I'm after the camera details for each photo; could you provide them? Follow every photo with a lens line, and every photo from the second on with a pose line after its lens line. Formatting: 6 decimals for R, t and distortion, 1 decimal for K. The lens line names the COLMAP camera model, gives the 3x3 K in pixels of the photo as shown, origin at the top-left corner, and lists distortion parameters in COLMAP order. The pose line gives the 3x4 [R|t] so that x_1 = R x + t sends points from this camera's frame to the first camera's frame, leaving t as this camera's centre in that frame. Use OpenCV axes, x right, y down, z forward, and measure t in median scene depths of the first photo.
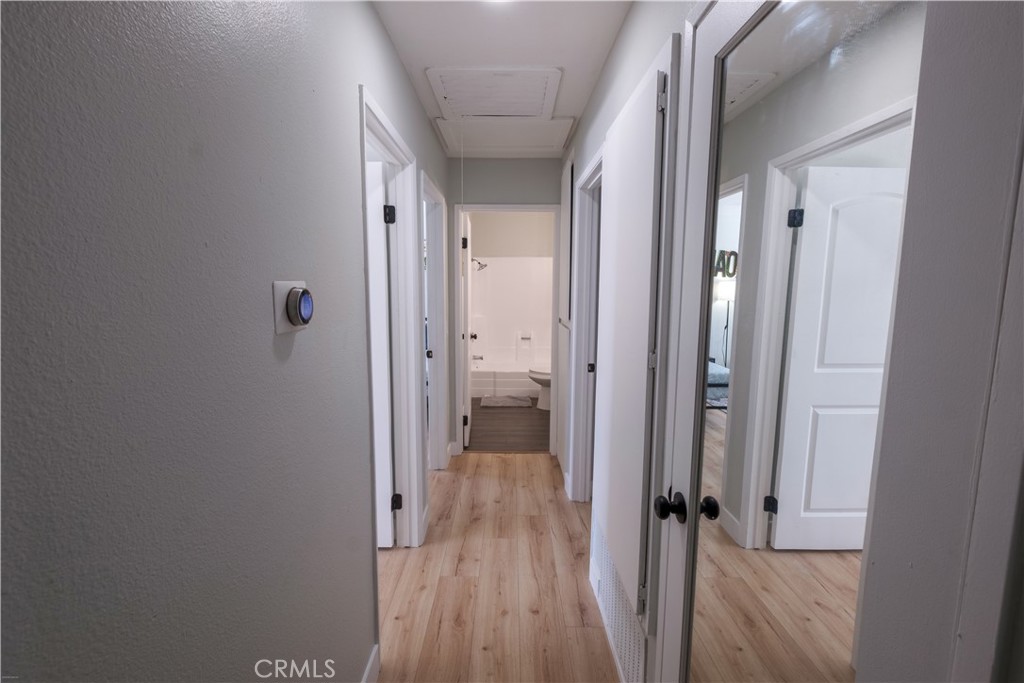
lens RADIAL K [[452.6, 0, 511.8], [0, 452.6, 341.2], [0, 0, 1]] dist [-0.002838, 0.000231]
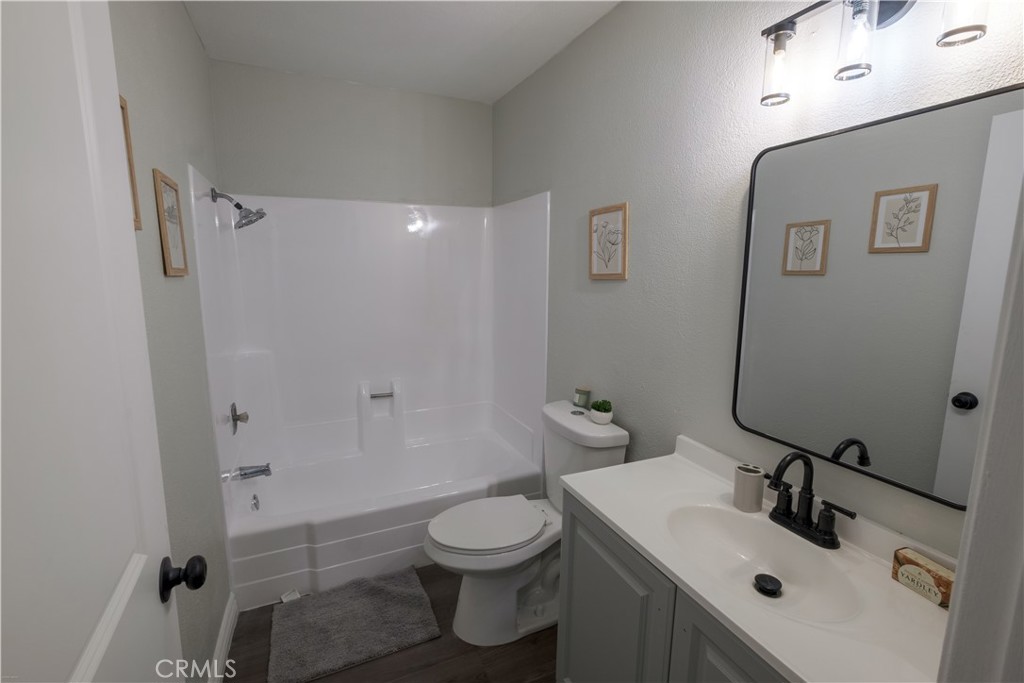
lens RADIAL K [[452.6, 0, 511.7], [0, 452.6, 338.7], [0, 0, 1]] dist [-0.002838, 0.000231]
pose [[0.915373, -0.061899, 0.397820, -0.023895], [0.047334, 0.997804, 0.046341, -0.076545], [-0.399815, -0.023589, 0.916292, 0.591019]]
